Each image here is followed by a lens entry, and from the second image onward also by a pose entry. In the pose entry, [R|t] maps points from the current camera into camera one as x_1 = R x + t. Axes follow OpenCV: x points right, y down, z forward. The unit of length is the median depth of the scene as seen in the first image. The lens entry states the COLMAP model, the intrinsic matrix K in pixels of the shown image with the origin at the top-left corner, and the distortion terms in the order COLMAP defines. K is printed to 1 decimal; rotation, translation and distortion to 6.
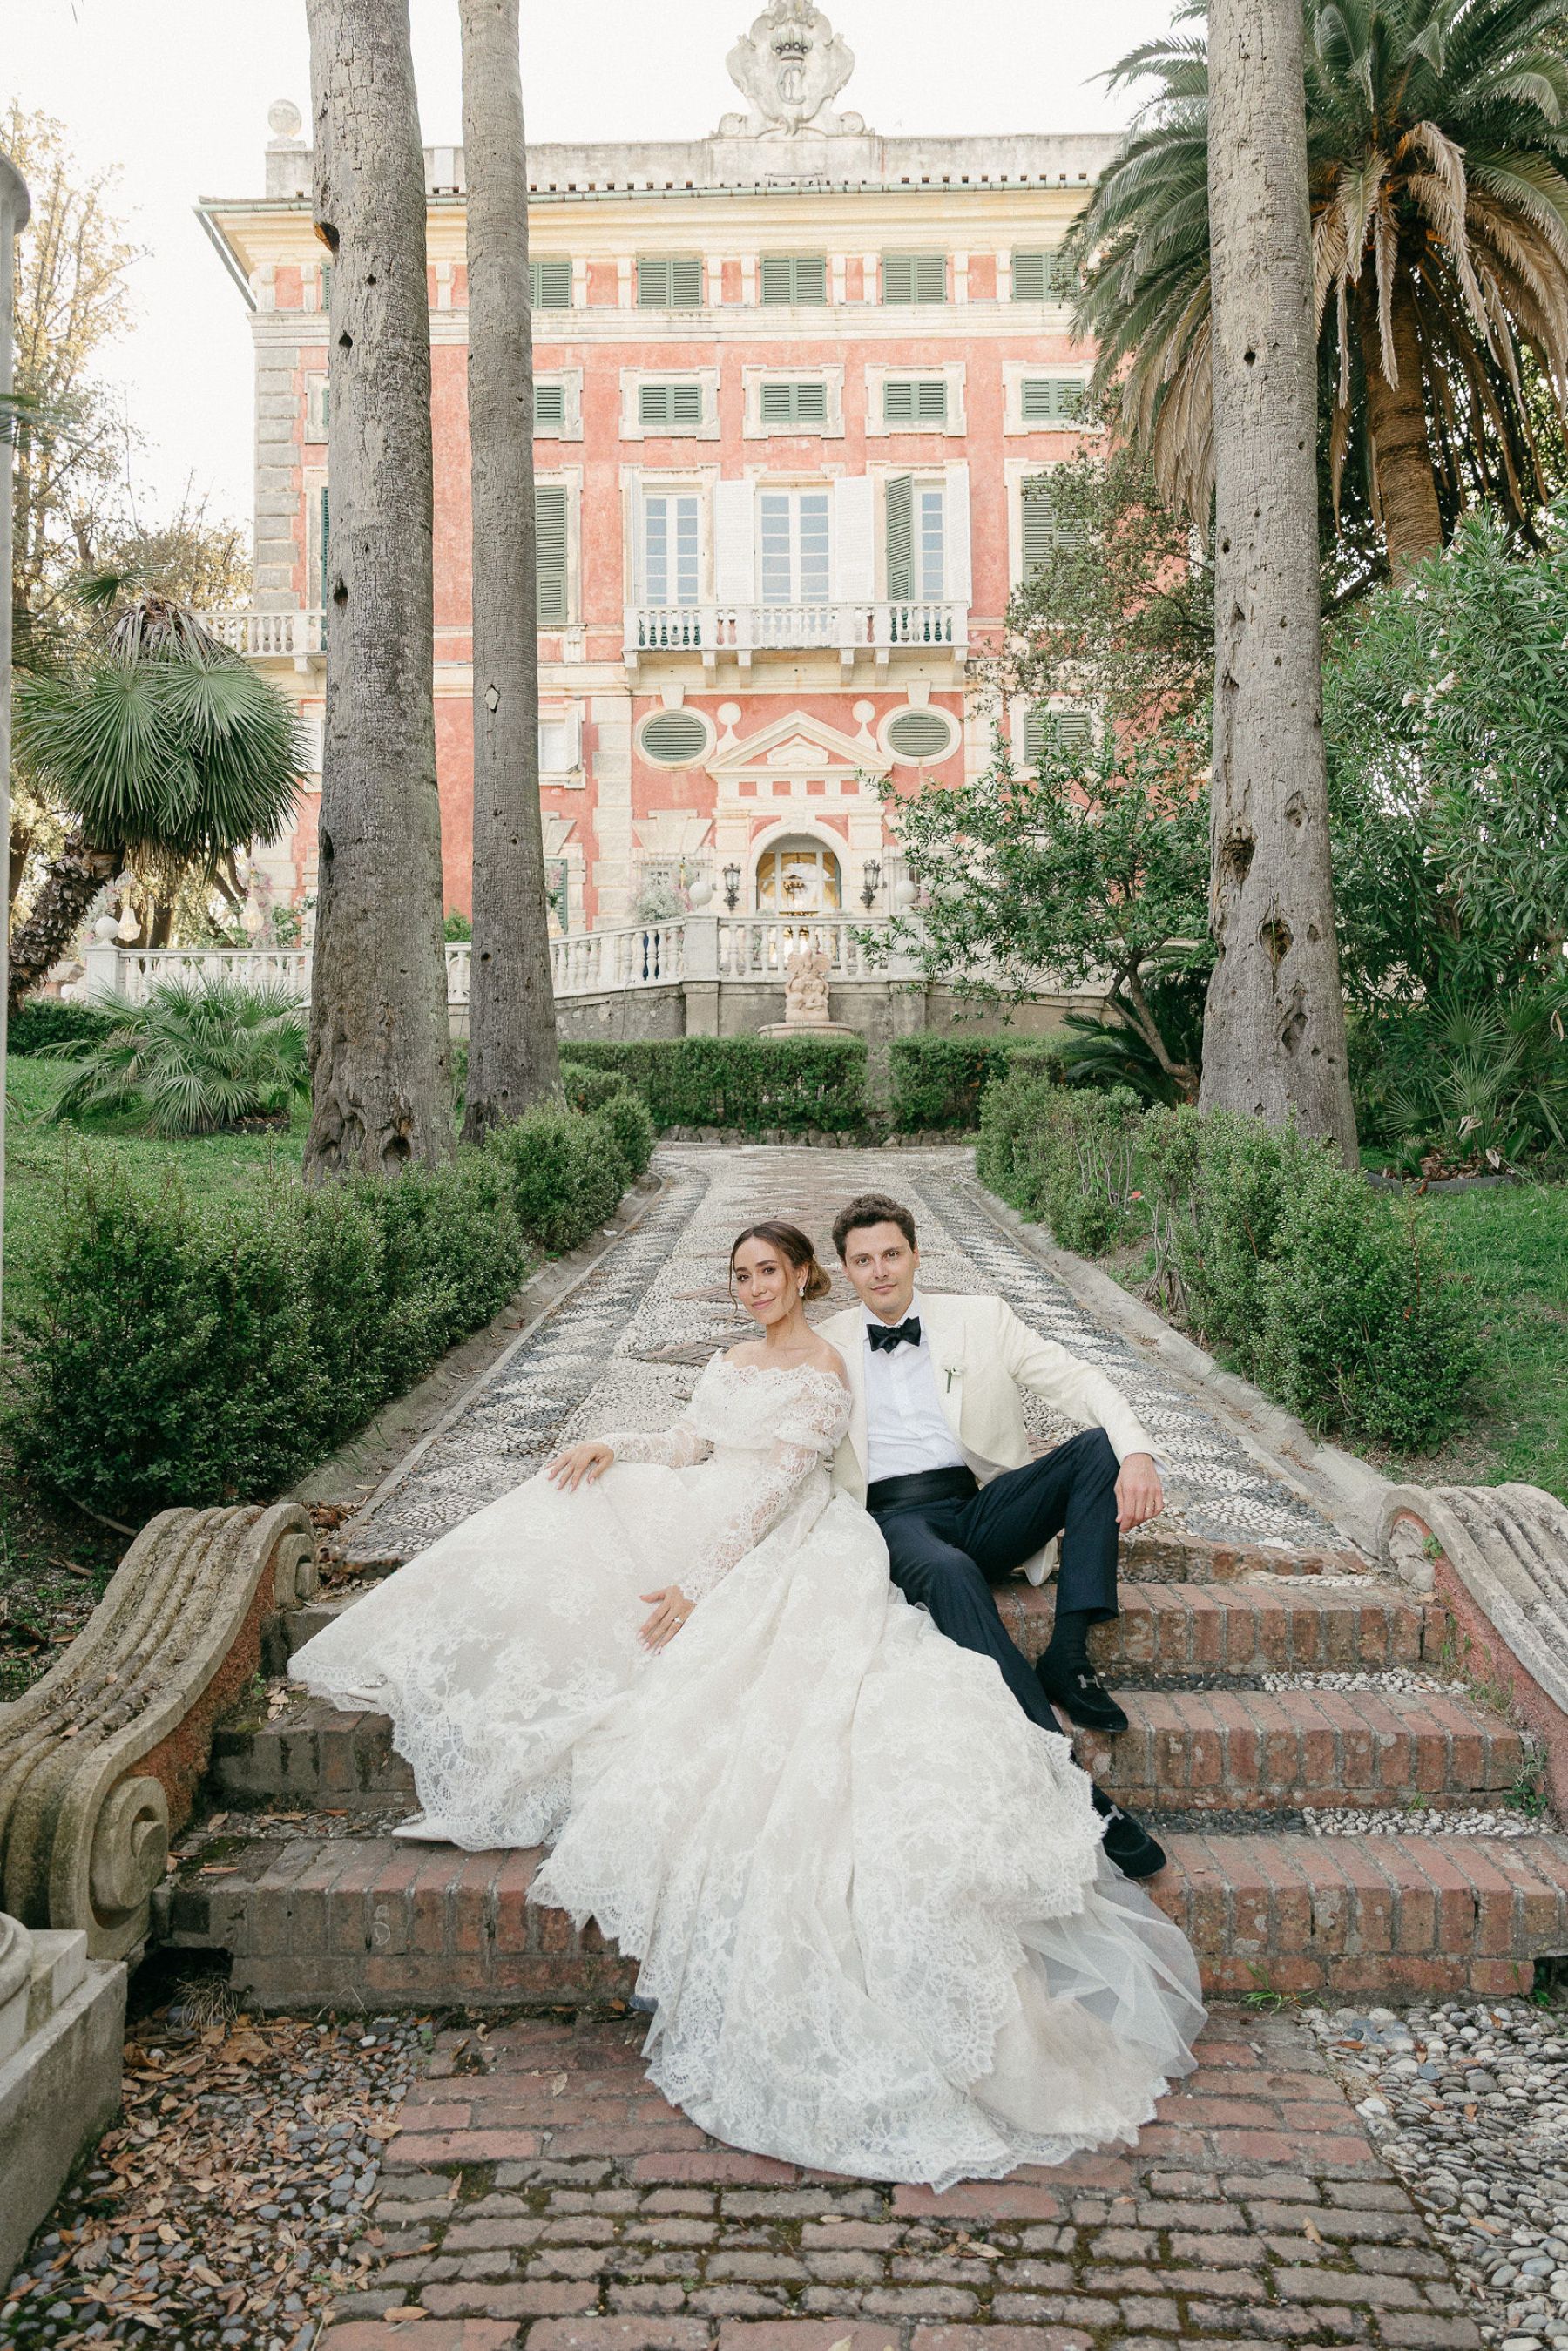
lens RADIAL K [[1597.9, 0, 787.9], [0, 1597.9, 1181.8], [0, 0, 1]] dist [-0.017873, 0.009649]
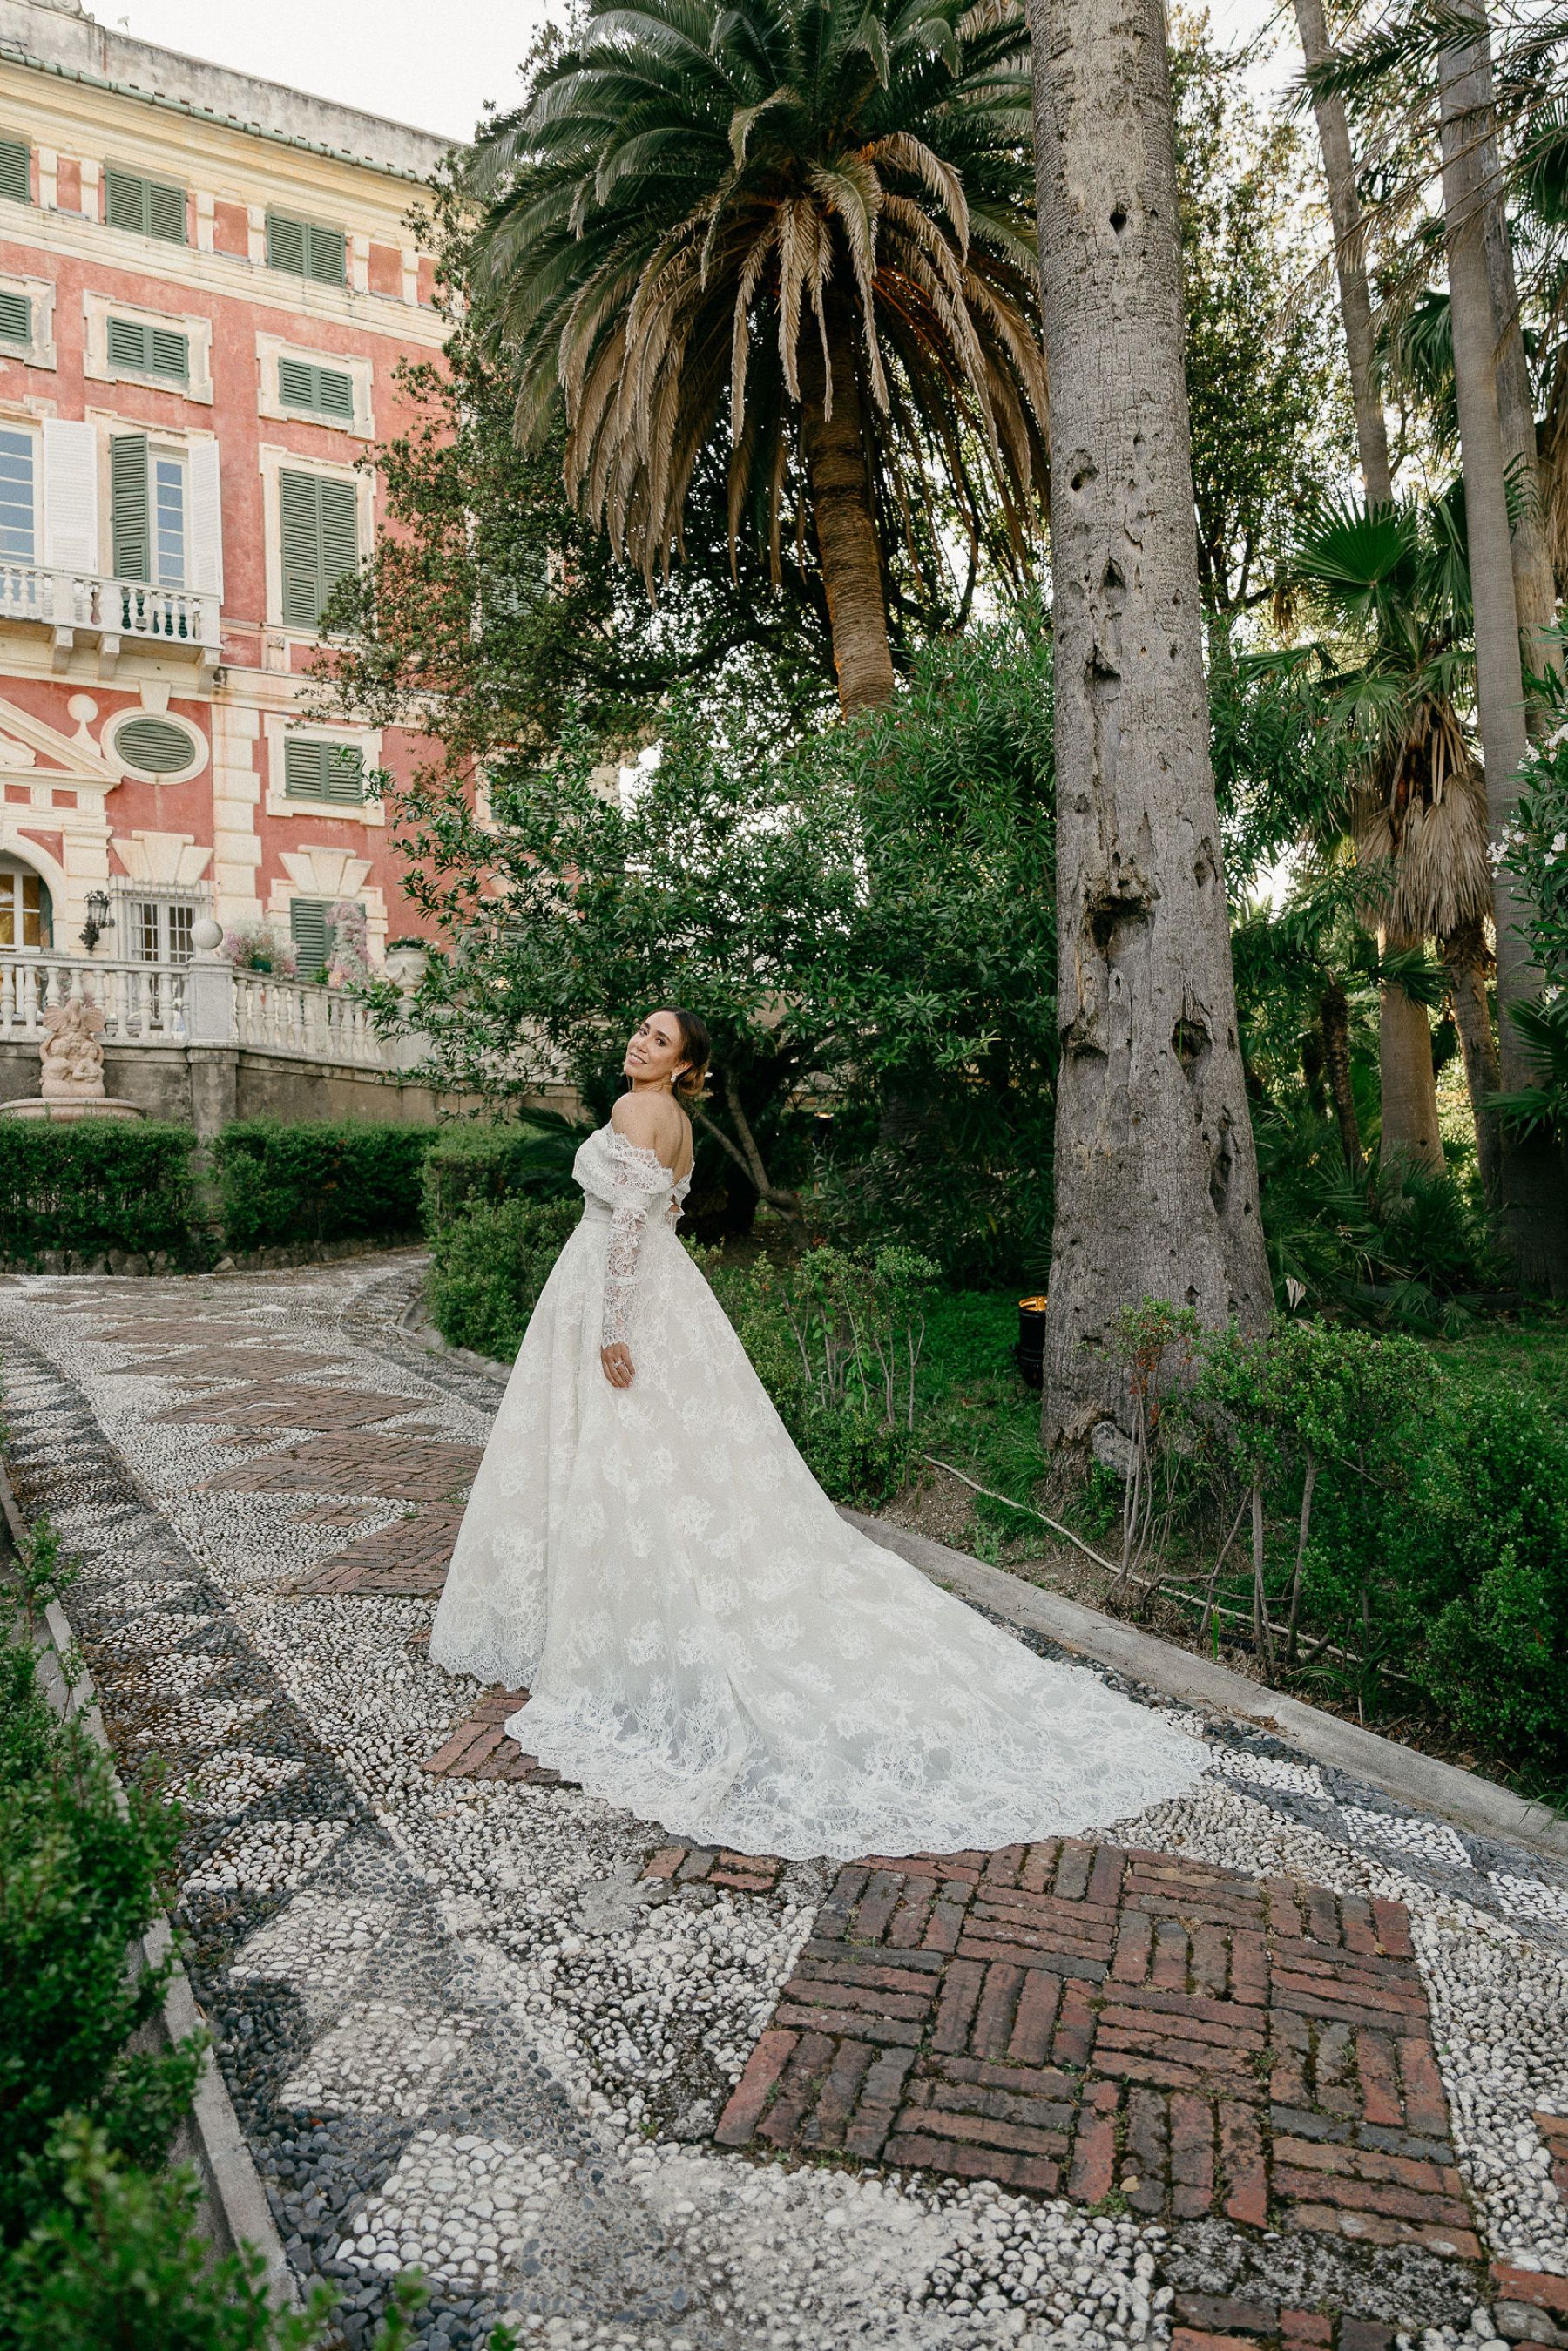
lens RADIAL K [[1597.9, 0, 806.1], [0, 1597.9, 1178.7], [0, 0, 1]] dist [-0.017873, 0.009649]
pose [[0.859238, 0.001690, 0.511573, -0.050165], [0.019929, 0.999125, -0.036773, -0.019096], [-0.511188, 0.041792, 0.858452, 0.129692]]
